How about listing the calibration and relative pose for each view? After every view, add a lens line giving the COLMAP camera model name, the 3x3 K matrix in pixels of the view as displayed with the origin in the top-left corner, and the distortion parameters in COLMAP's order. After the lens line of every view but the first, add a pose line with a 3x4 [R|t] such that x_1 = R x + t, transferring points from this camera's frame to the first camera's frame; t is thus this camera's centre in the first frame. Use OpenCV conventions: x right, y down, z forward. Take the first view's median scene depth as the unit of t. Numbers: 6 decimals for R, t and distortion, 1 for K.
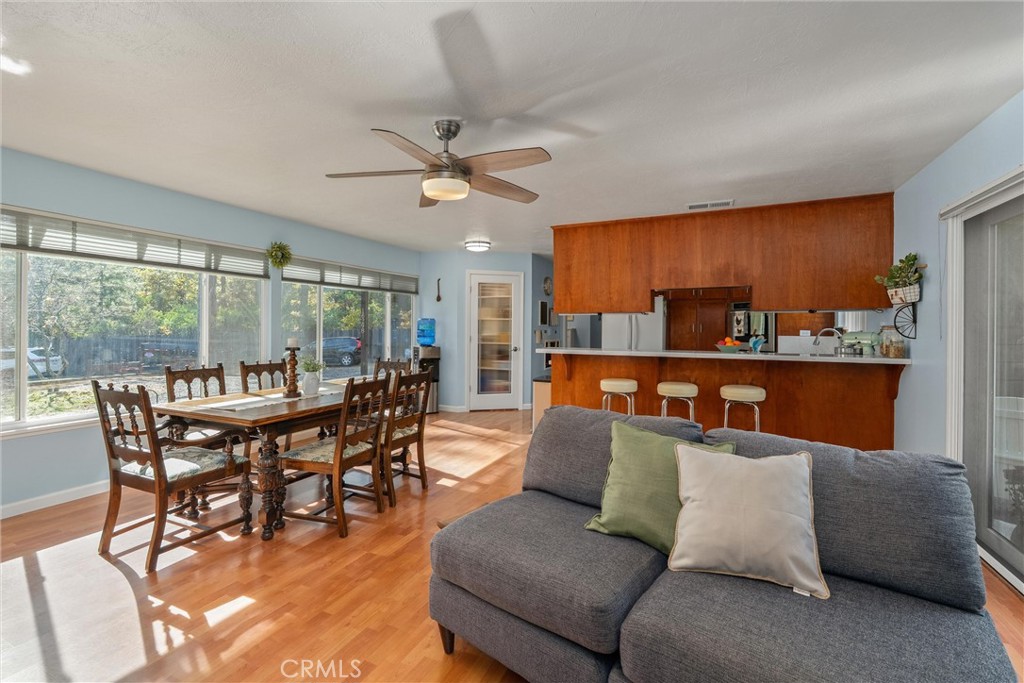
lens RADIAL K [[450.2, 0, 510.2], [0, 450.2, 329.4], [0, 0, 1]] dist [-0.000295, 0.000103]
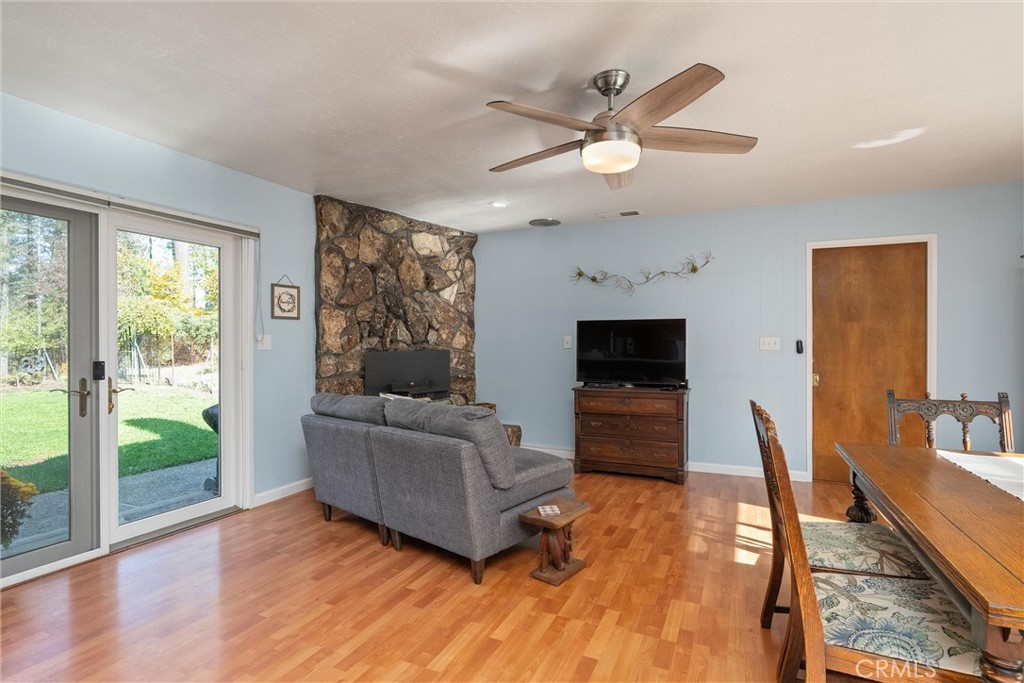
lens RADIAL K [[503.5, 0, 513.1], [0, 503.5, 343.2], [0, 0, 1]] dist [-0.001371, -0.000057]
pose [[-0.999920, -0.006516, -0.010875, 0.024761], [-0.006540, 0.999976, 0.002187, 0.011789], [0.010860, 0.002258, -0.999938, 1.206664]]
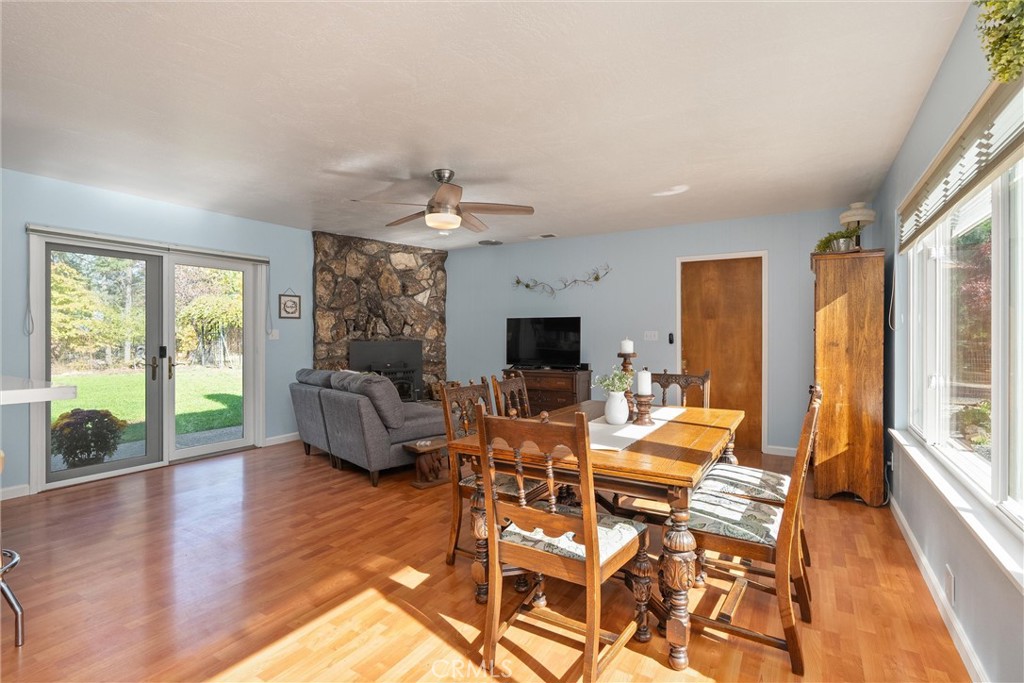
lens RADIAL K [[482.3, 0, 513.6], [0, 482.3, 332.7], [0, 0, 1]] dist [0.001497, 0.000030]
pose [[-0.994044, -0.007121, 0.108745, -0.319536], [-0.007319, 0.999972, -0.001421, 0.007073], [-0.108732, -0.002209, -0.994069, 1.505066]]
